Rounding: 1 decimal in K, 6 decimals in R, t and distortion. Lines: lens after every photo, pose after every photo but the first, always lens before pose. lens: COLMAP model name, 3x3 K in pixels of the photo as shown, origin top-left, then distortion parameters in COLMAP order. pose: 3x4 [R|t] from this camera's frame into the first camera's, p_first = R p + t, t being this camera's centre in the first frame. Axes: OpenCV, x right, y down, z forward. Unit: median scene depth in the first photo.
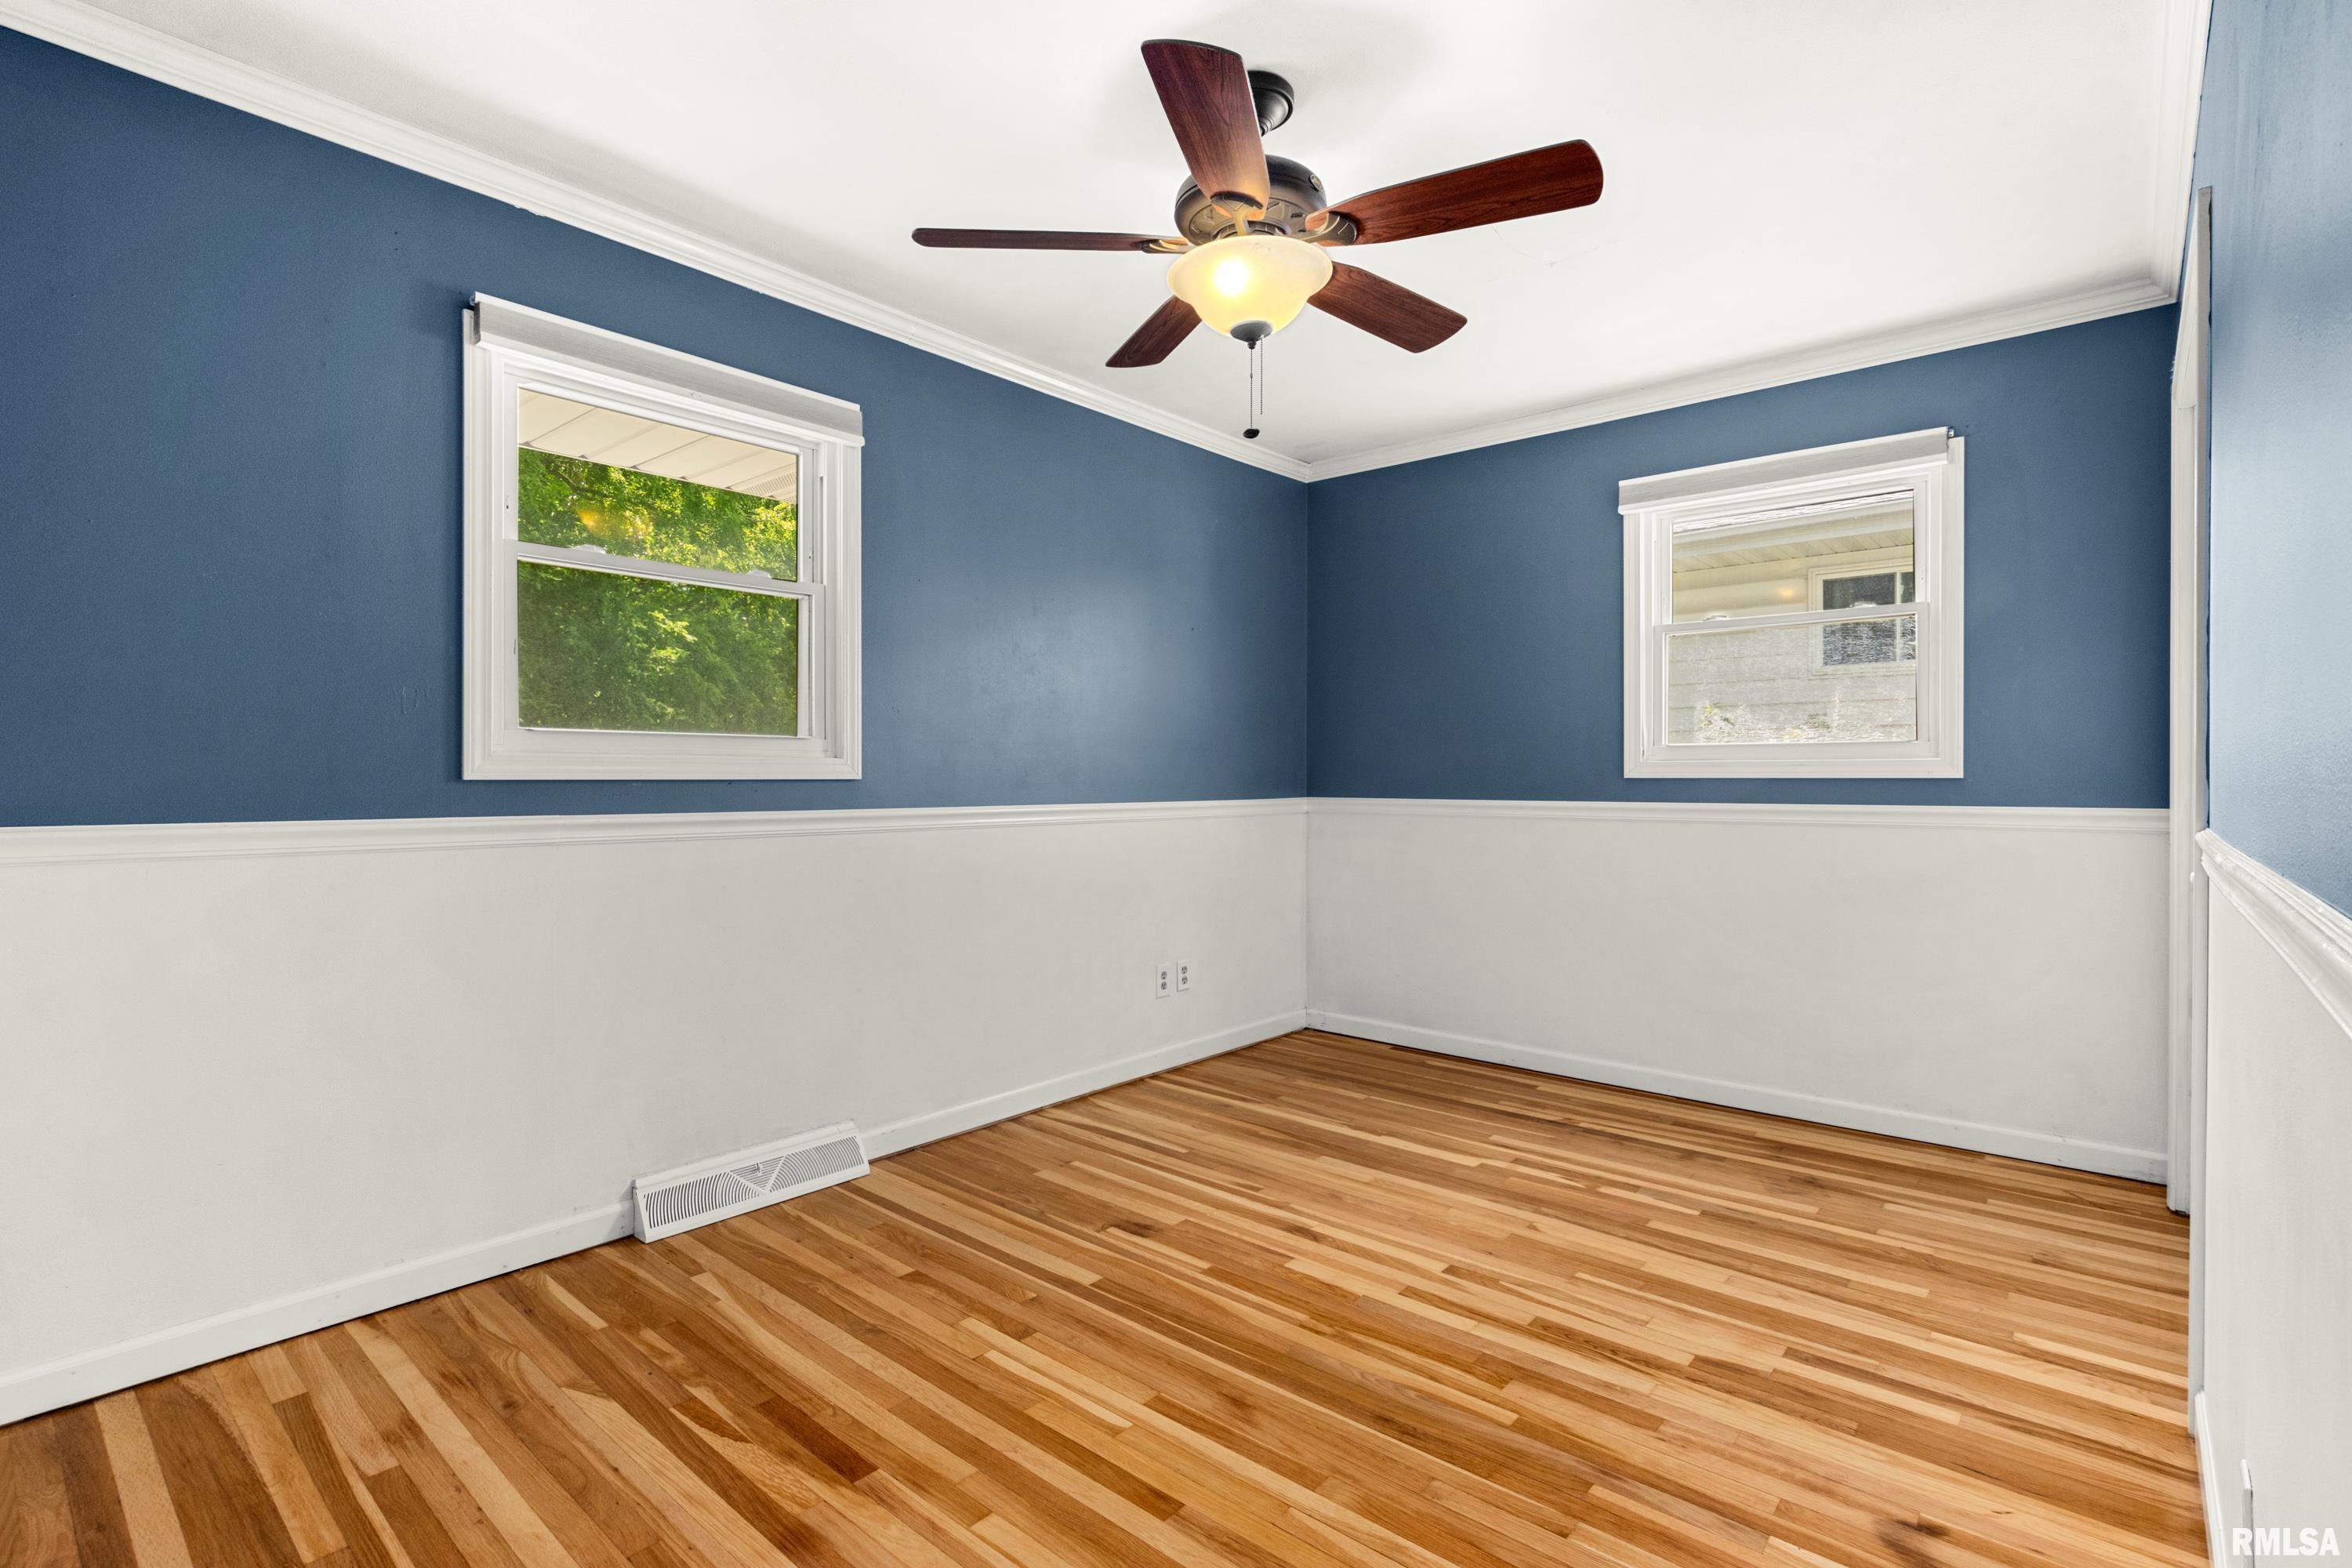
lens RADIAL K [[1101.5, 0, 1176.6], [0, 1101.5, 781.7], [0, 0, 1]] dist [0.002799, -0.002092]
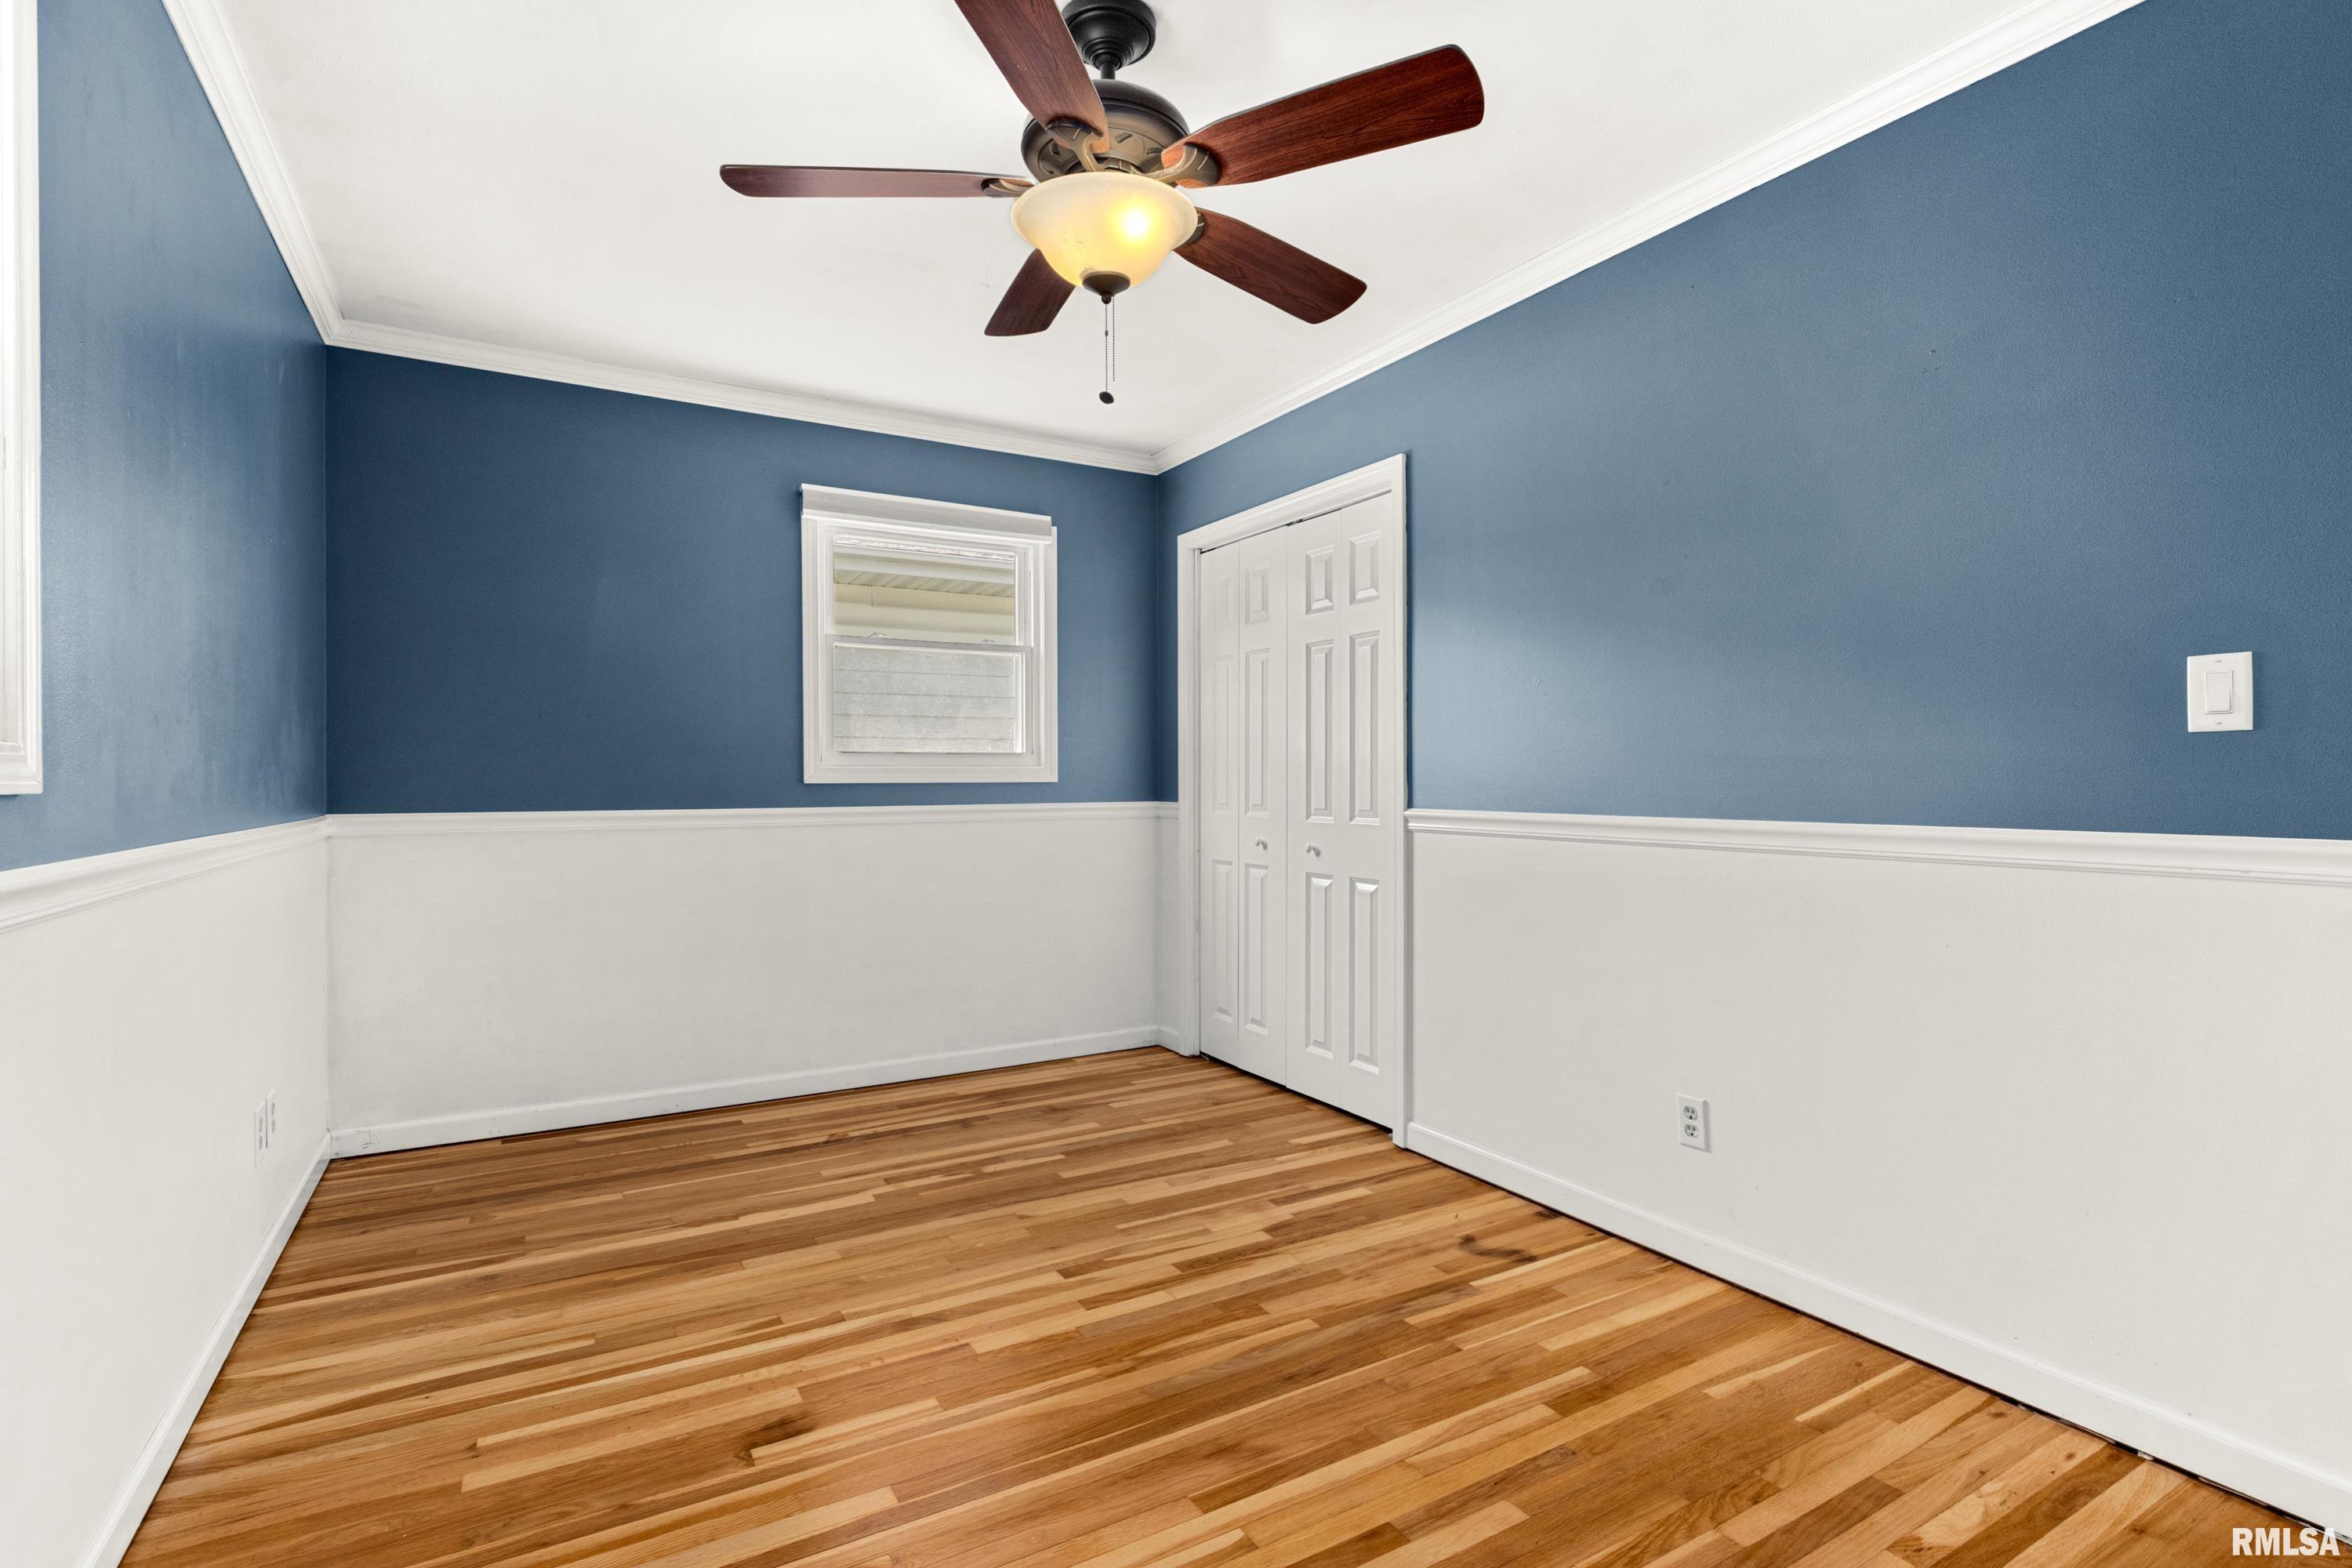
lens RADIAL K [[1101.5, 0, 1157.8], [0, 1101.5, 781.2], [0, 0, 1]] dist [0.002799, -0.002092]
pose [[0.329018, -0.003322, 0.944318, -0.609185], [0.007970, 0.999968, 0.000741, -0.004740], [-0.944290, 0.007282, 0.329034, 0.534708]]
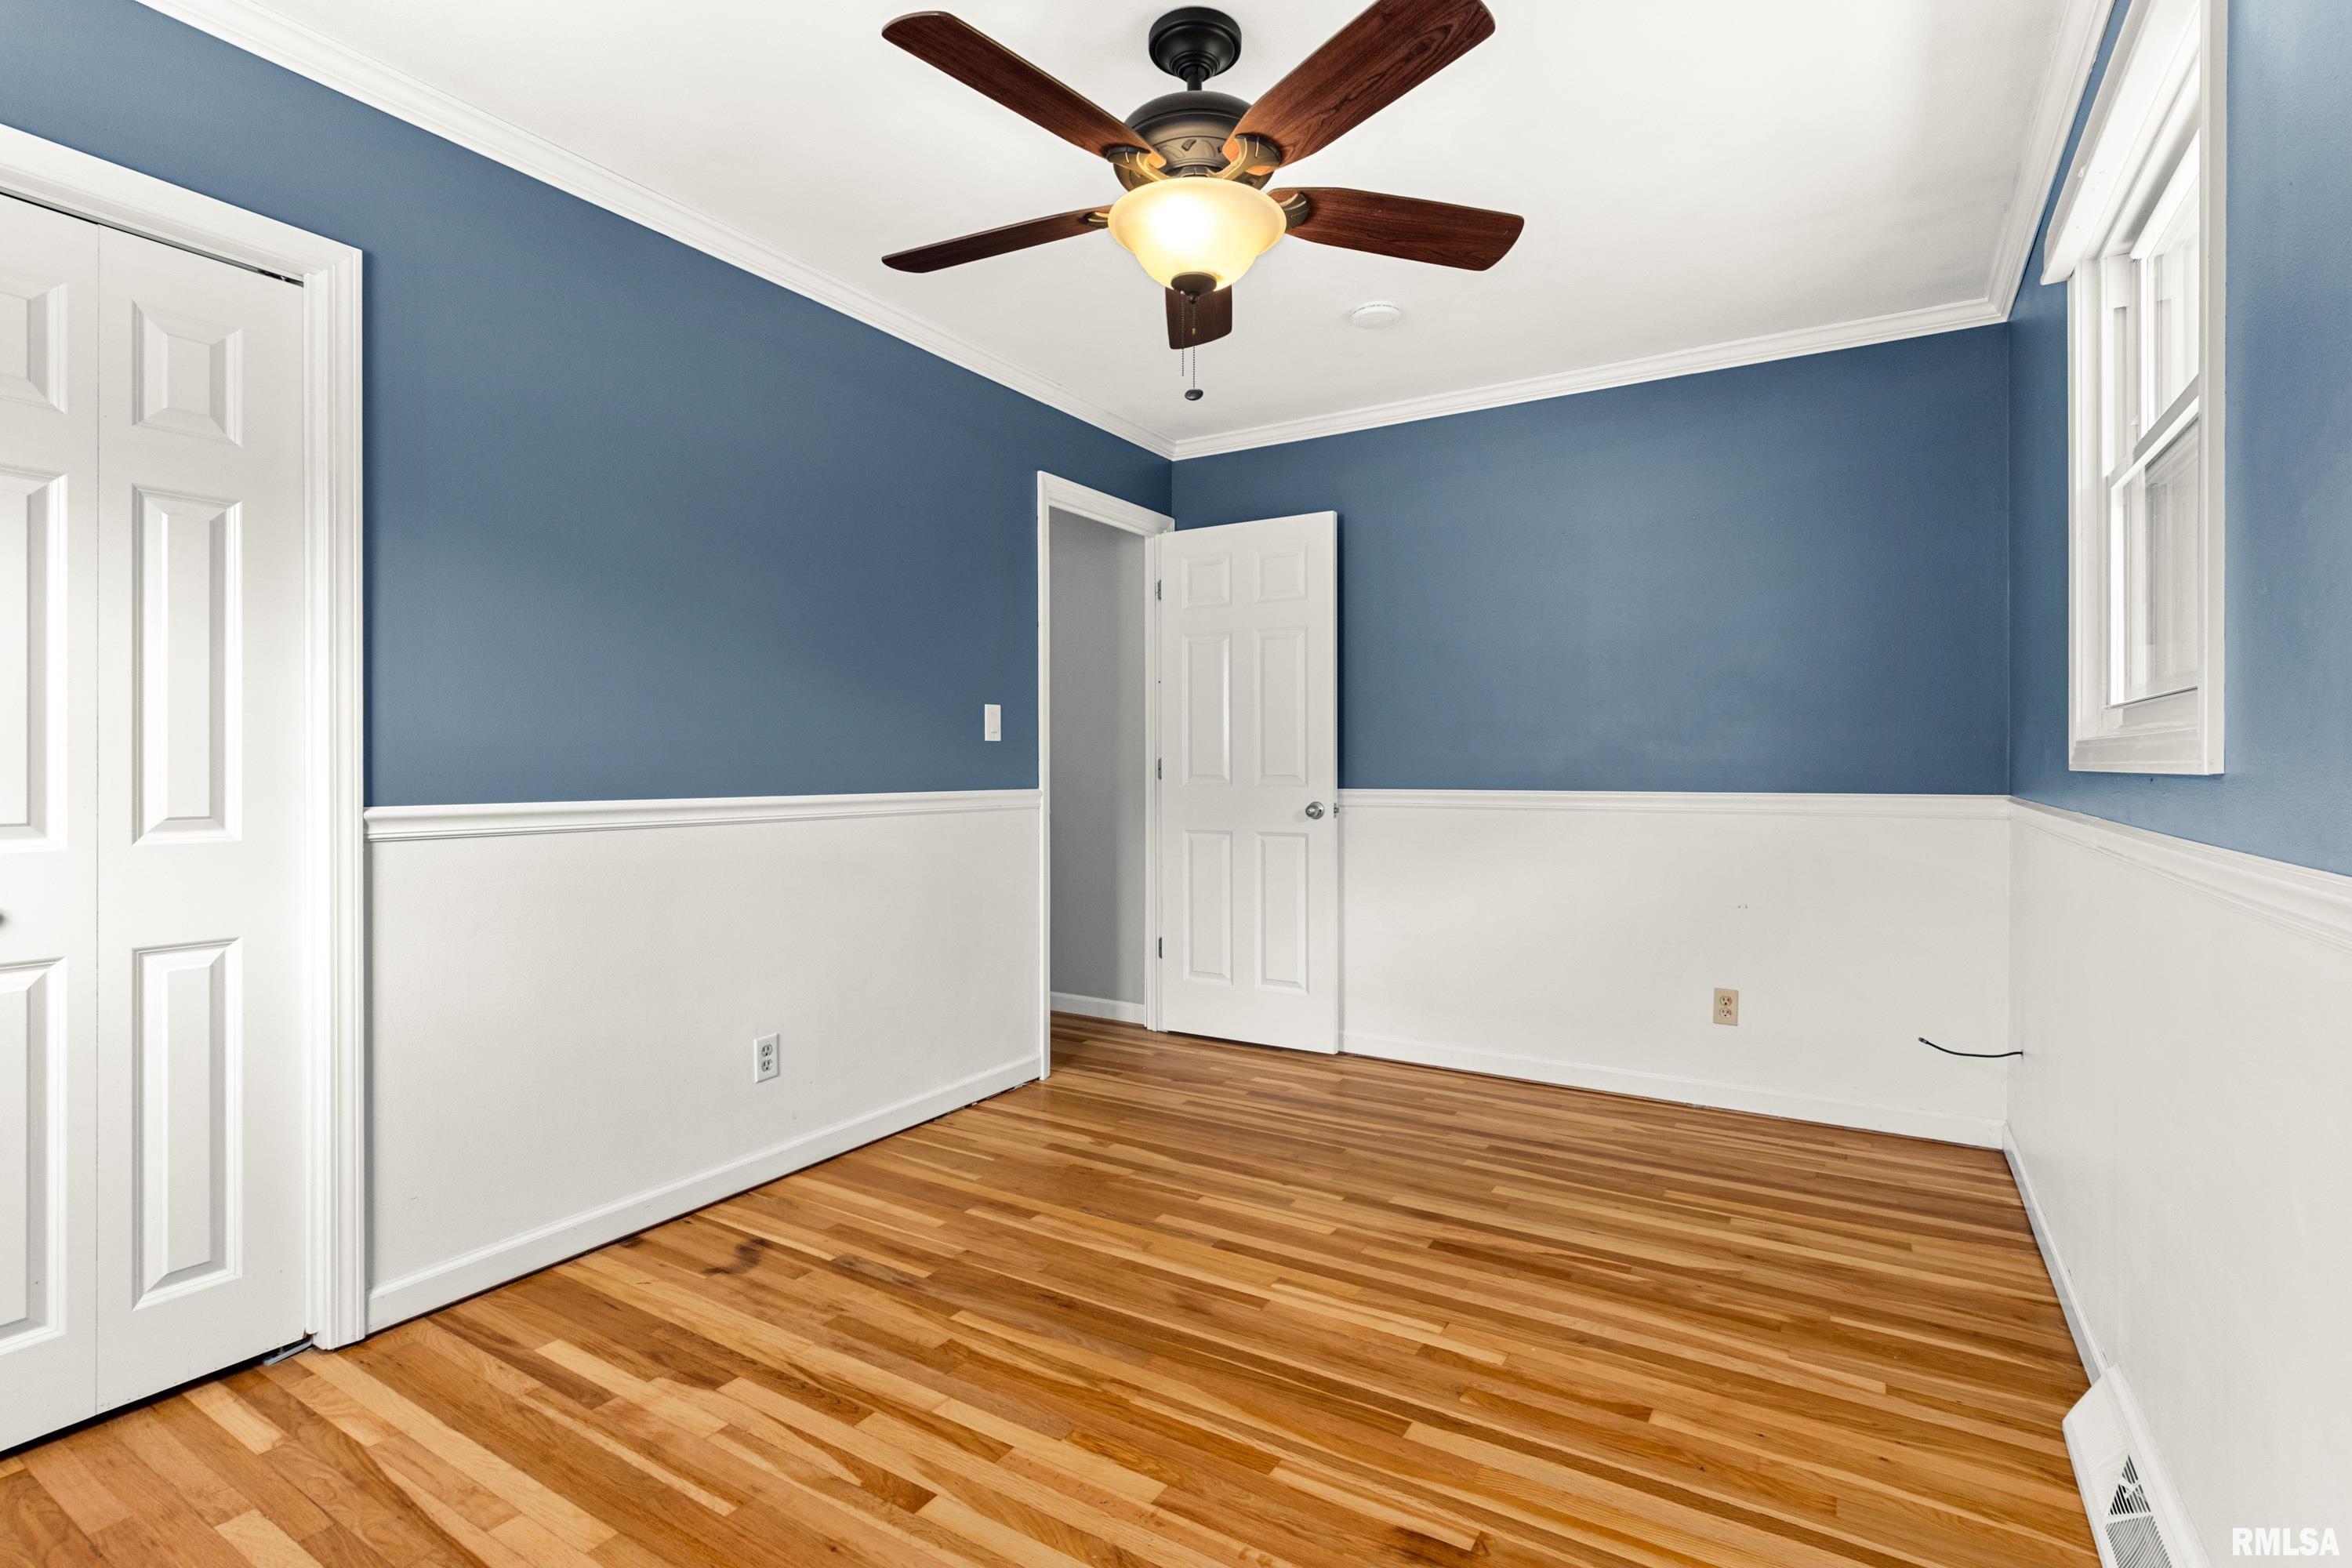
lens RADIAL K [[1101.5, 0, 1164.2], [0, 1101.5, 768.7], [0, 0, 1]] dist [0.002799, -0.002092]
pose [[-0.988529, -0.002382, -0.151013, 0.185979], [-0.003940, 0.999942, 0.010016, -0.008792], [0.150980, 0.010496, -0.988481, 1.529524]]
